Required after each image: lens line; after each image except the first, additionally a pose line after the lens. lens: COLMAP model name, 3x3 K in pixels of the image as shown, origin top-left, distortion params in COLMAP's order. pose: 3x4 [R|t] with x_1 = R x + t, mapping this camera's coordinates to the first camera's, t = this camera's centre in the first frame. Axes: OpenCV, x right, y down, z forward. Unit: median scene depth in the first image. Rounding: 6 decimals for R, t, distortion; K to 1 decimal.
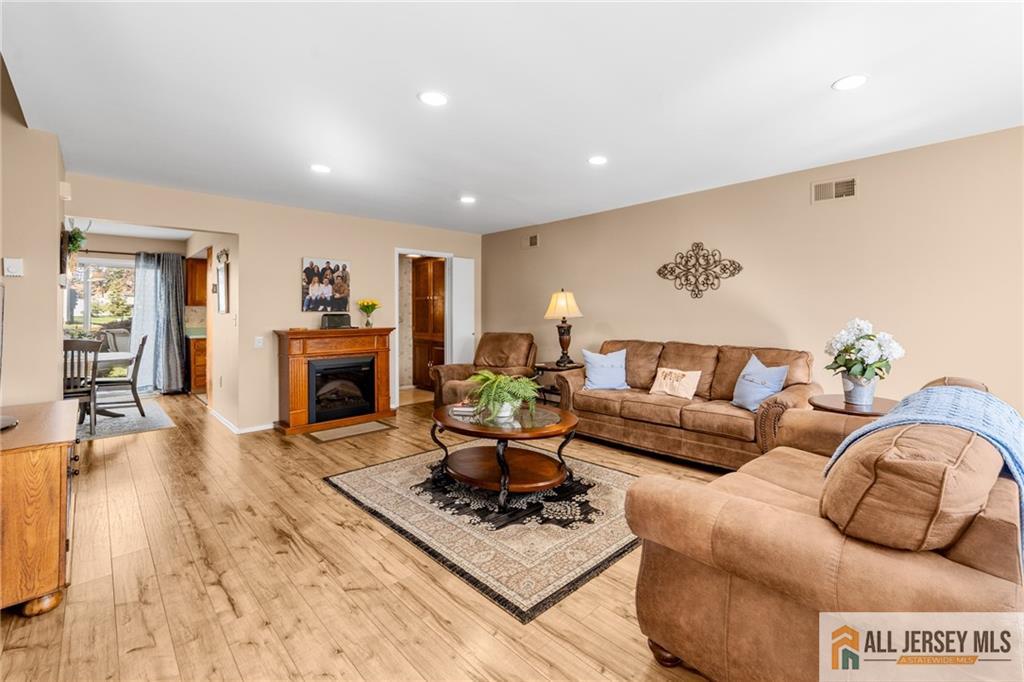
lens RADIAL K [[438.7, 0, 566.8], [0, 438.7, 314.2], [0, 0, 1]] dist [-0.001898, 0.000607]
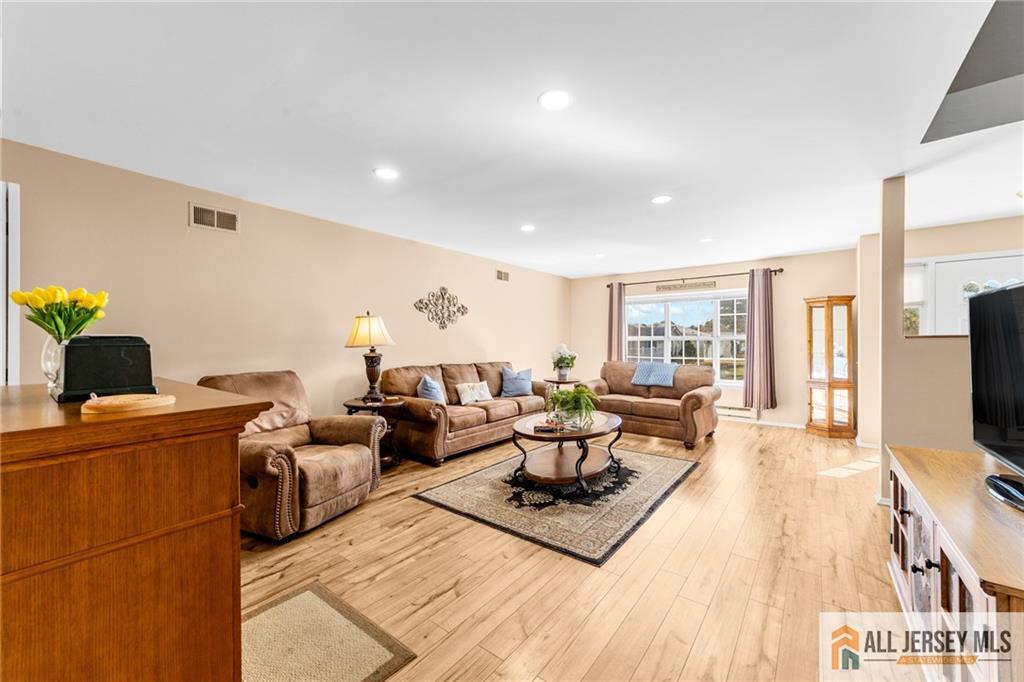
lens RADIAL K [[396.2, 0, 516.8], [0, 396.2, 341.8], [0, 0, 1]] dist [-0.006341, 0.001915]
pose [[-0.090791, 0.003562, 0.995864, -1.030371], [0.005990, 0.999977, -0.003030, 0.005291], [-0.995852, 0.005690, -0.090810, 1.025712]]
